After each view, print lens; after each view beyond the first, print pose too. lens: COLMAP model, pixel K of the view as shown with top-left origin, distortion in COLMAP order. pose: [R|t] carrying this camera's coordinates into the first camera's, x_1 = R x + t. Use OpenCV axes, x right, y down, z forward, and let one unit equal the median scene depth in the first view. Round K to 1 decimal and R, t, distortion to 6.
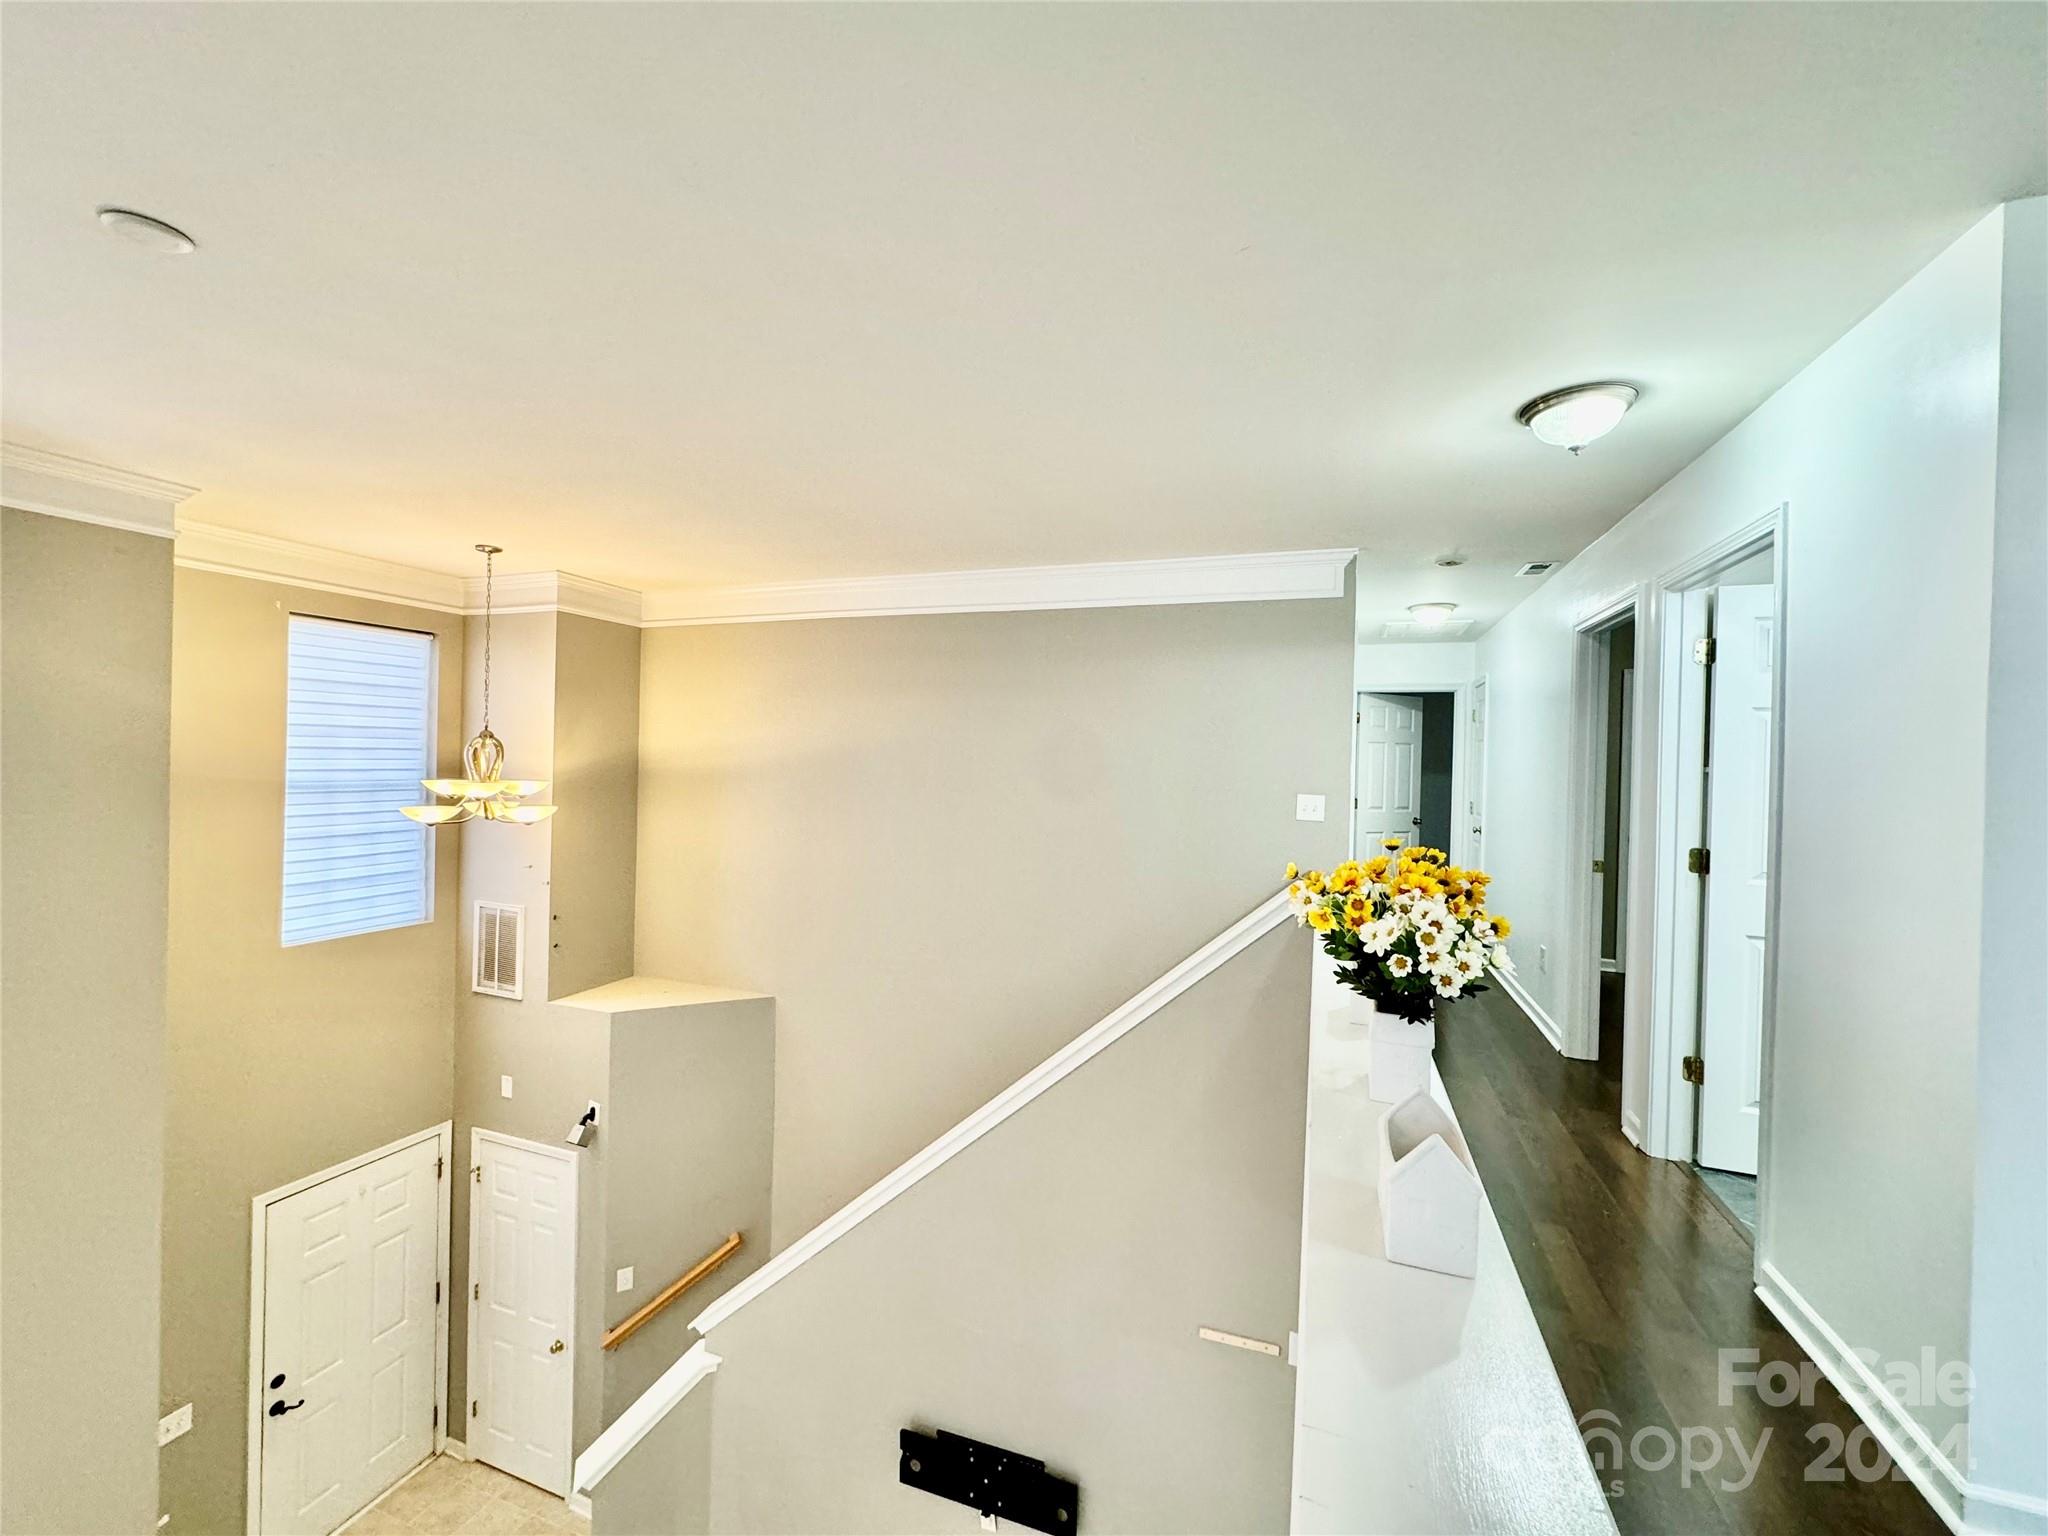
lens RADIAL K [[816.3, 0, 1020.9], [0, 816.3, 765.7], [0, 0, 1]] dist [-0.003455, 0.000979]
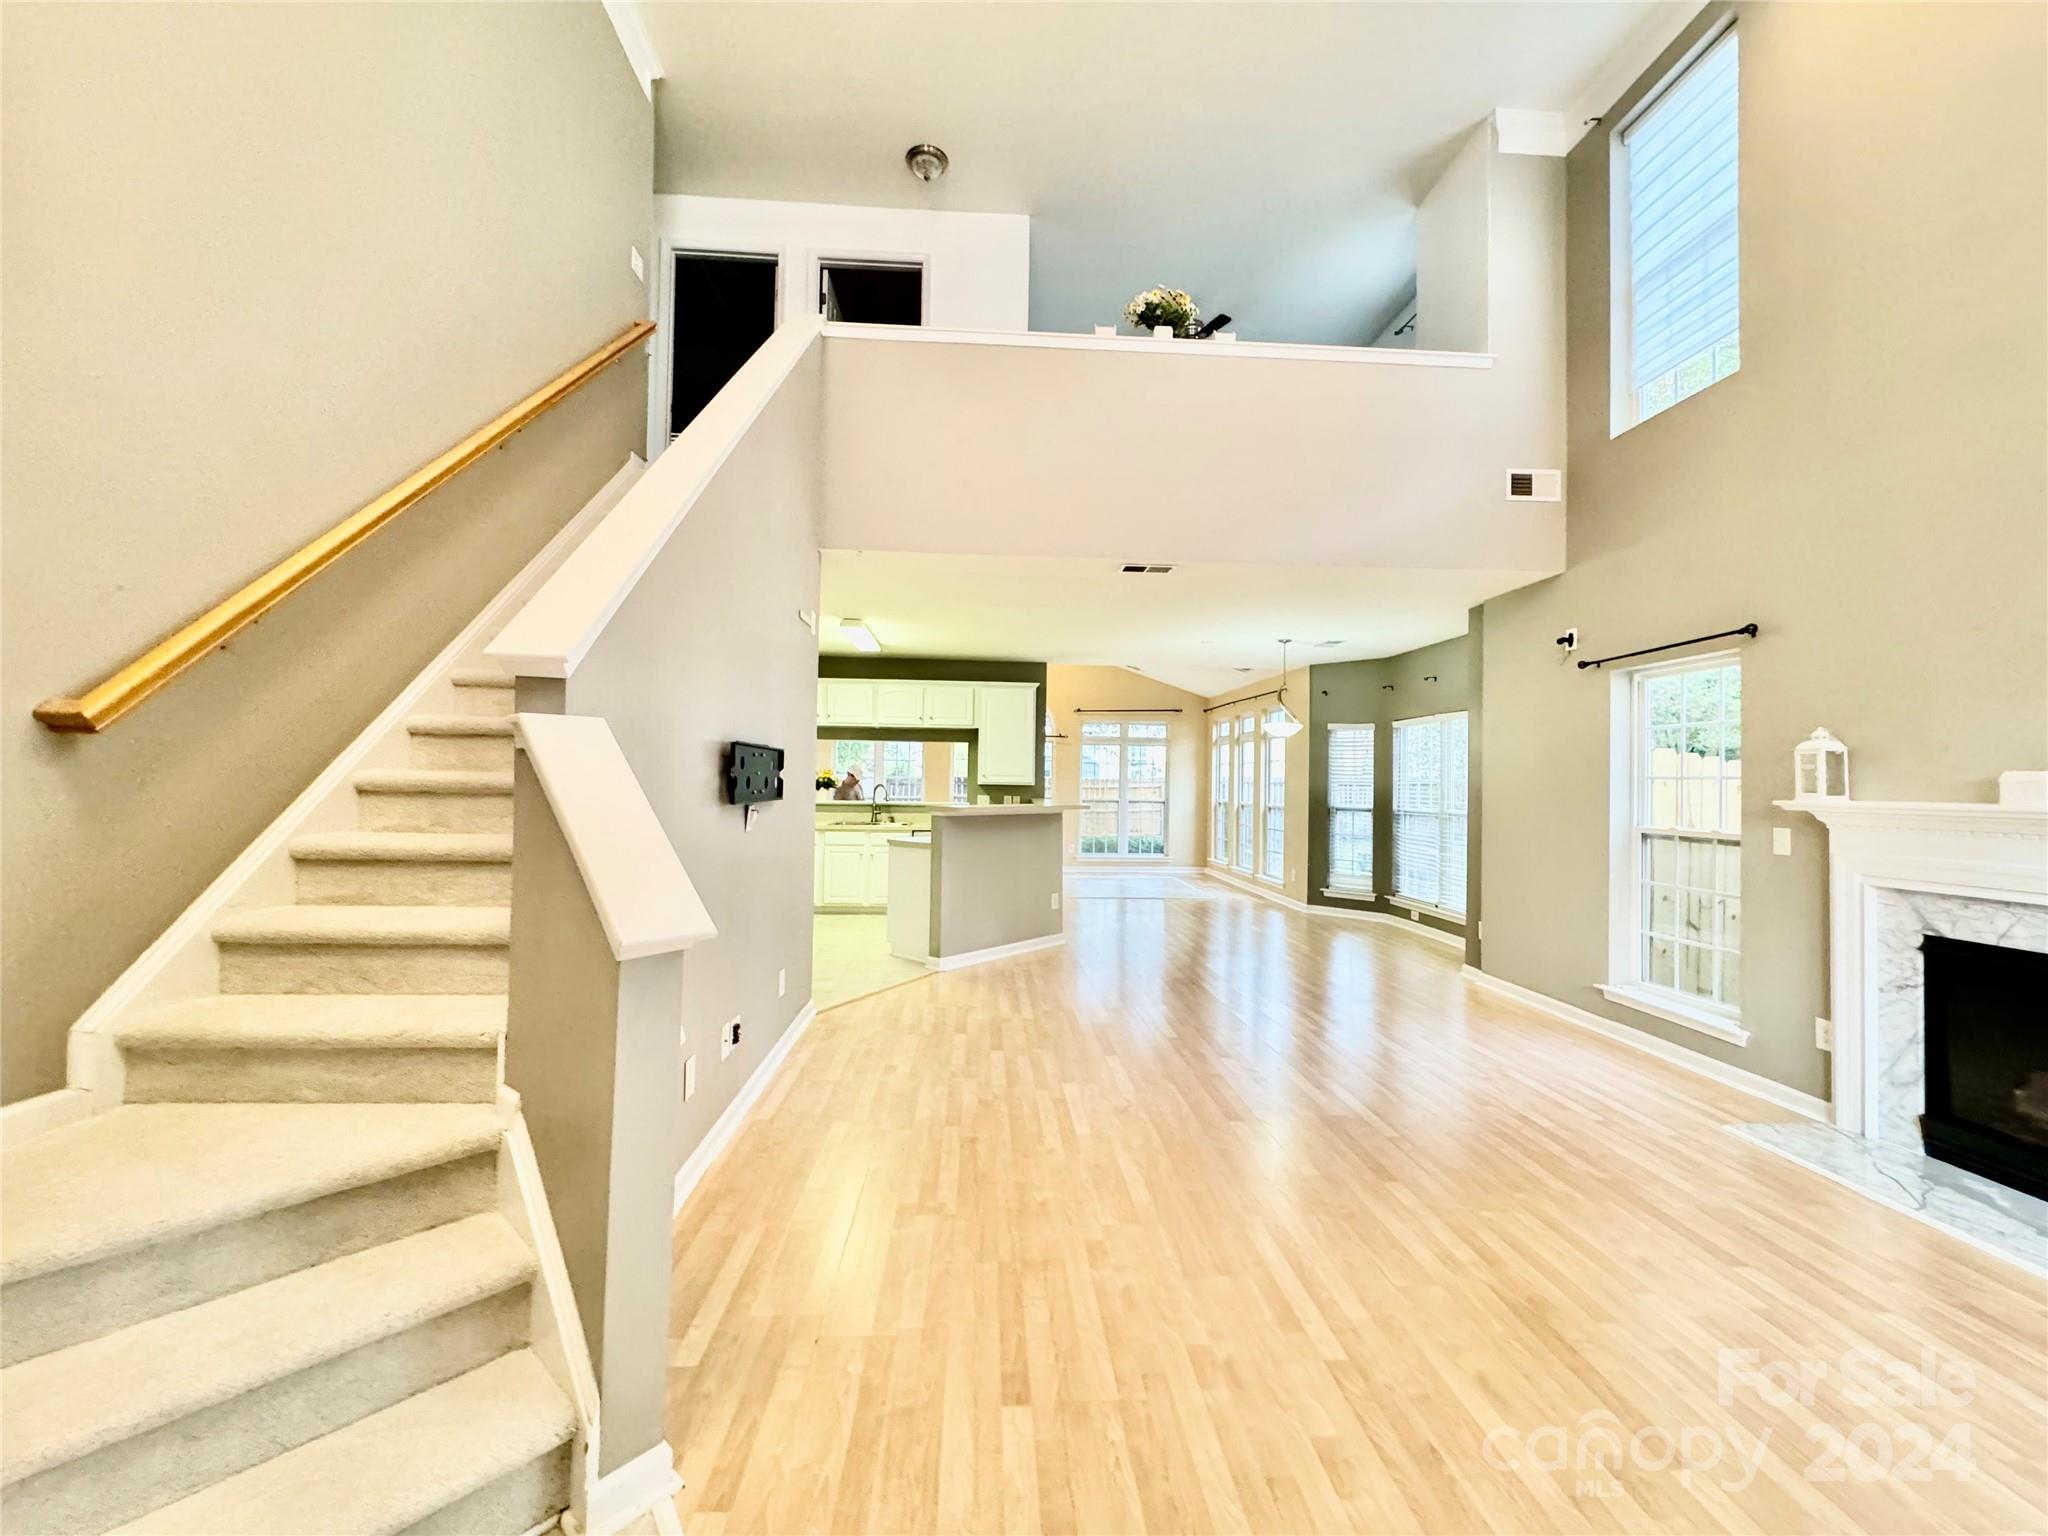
lens RADIAL K [[816.3, 0, 1024.5], [0, 816.3, 765.2], [0, 0, 1]] dist [-0.003455, 0.000979]
pose [[-0.397757, -0.011499, 0.917419, -0.849916], [-0.020955, 0.999774, 0.003446, 0.687483], [-0.917252, -0.017854, -0.397908, 0.877781]]
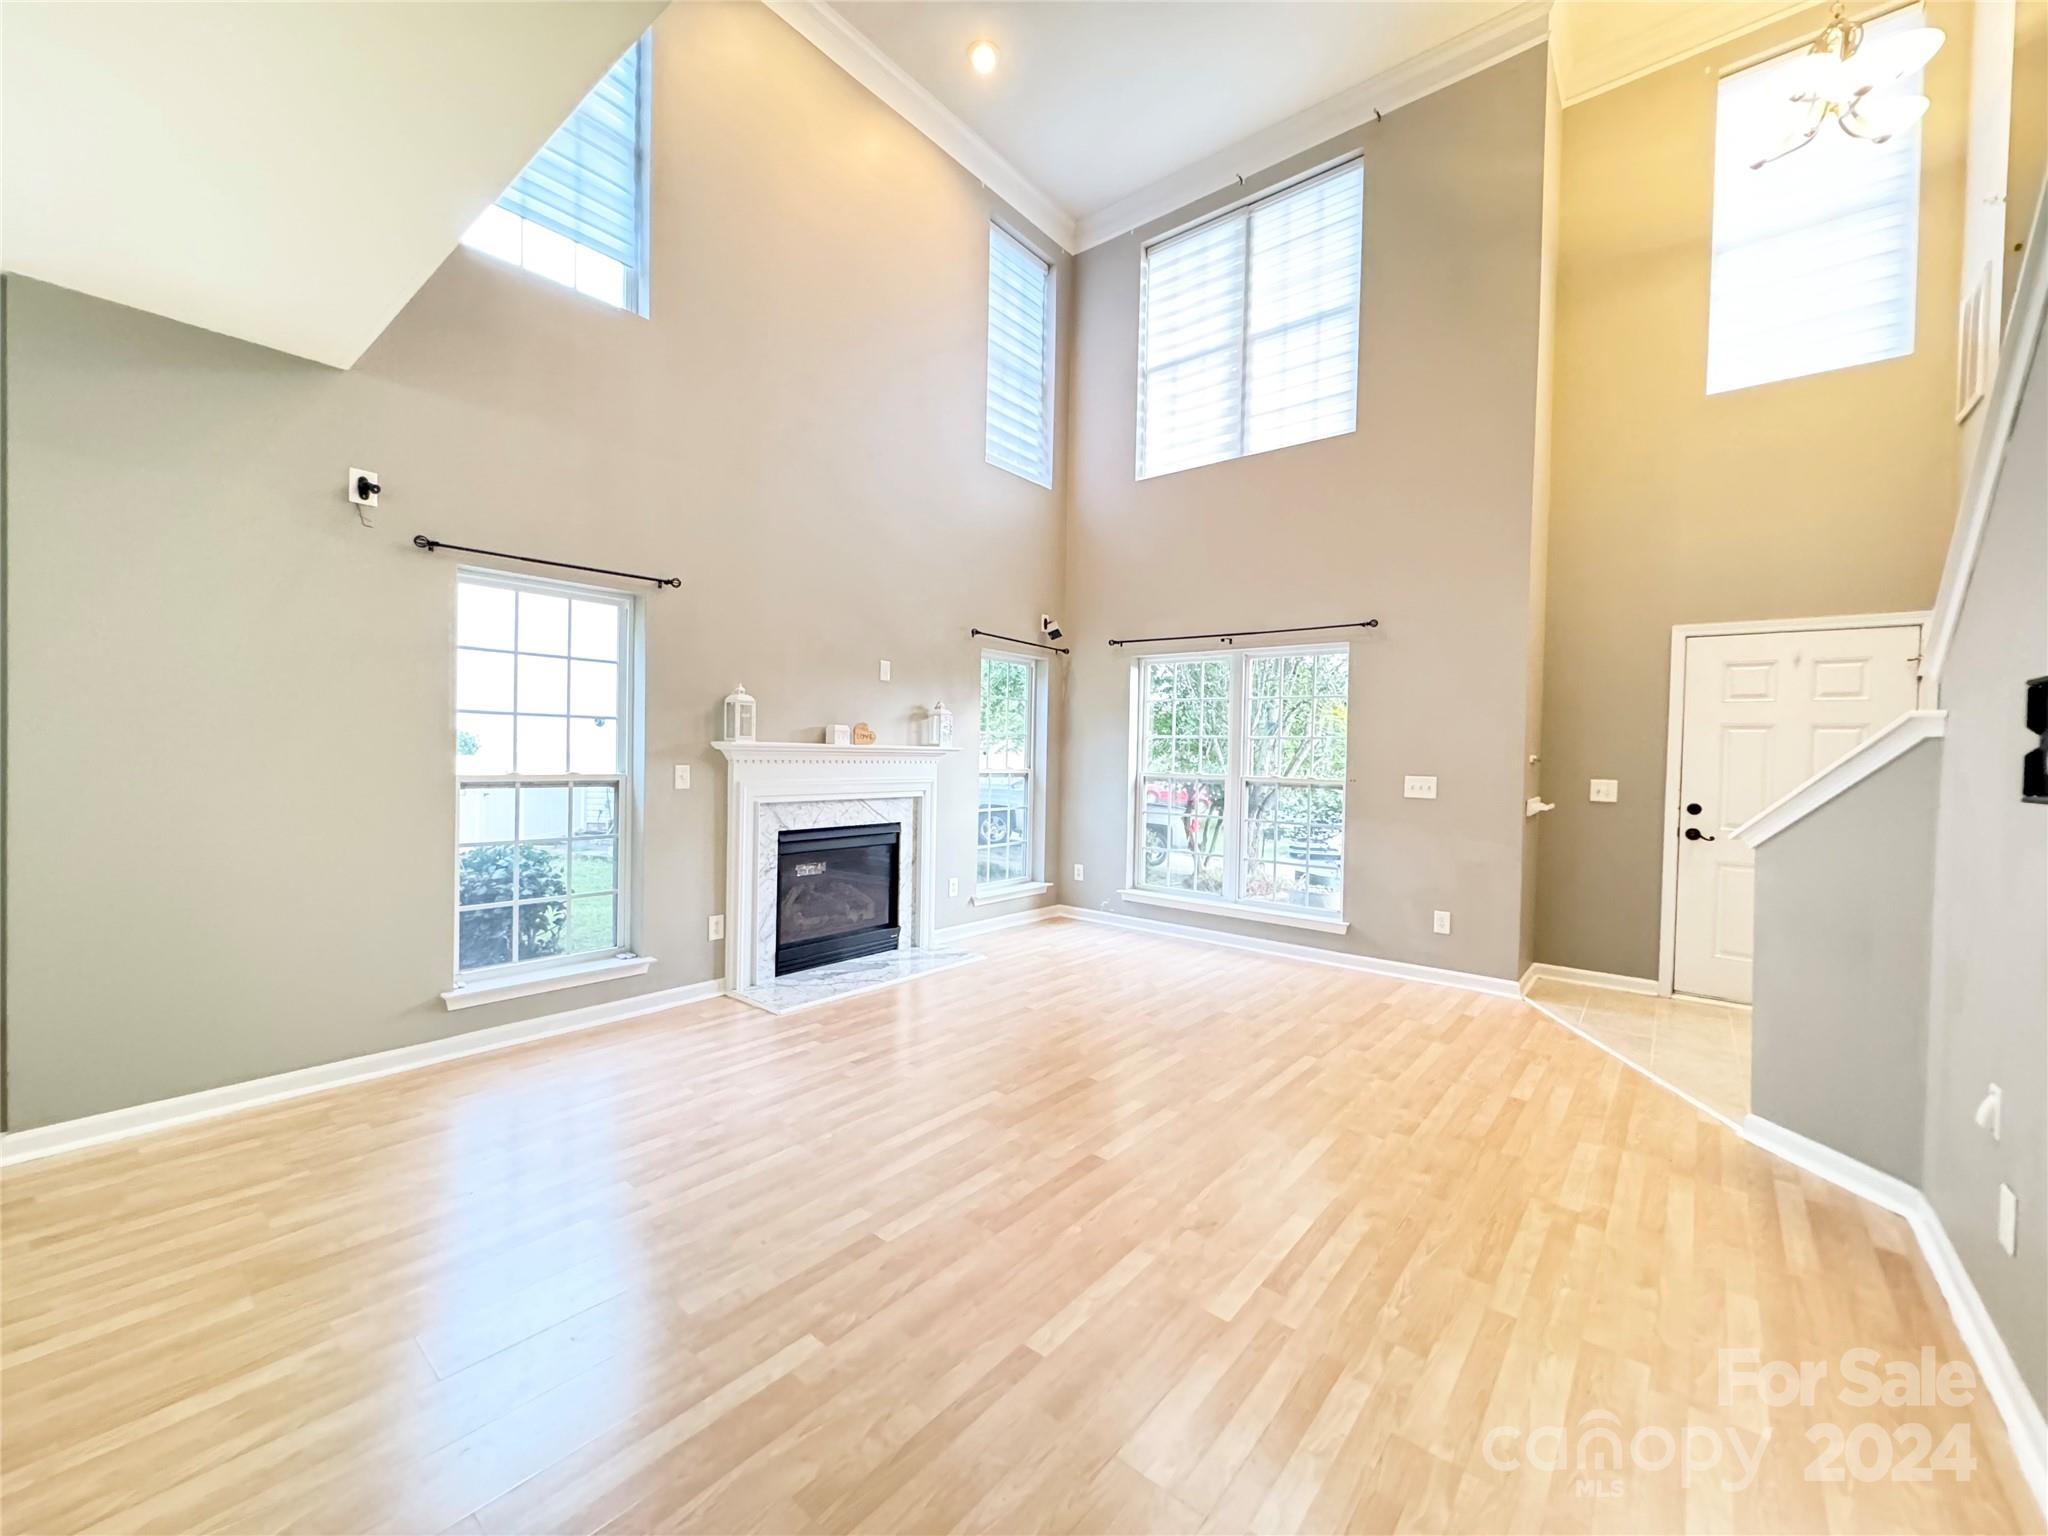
lens RADIAL K [[816.3, 0, 1023.2], [0, 816.3, 765.6], [0, 0, 1]] dist [-0.003455, 0.000979]
pose [[-0.334249, -0.014625, -0.942371, 0.368927], [-0.034684, 0.999393, -0.003207, 0.727912], [0.941846, 0.031613, -0.334554, 0.528761]]
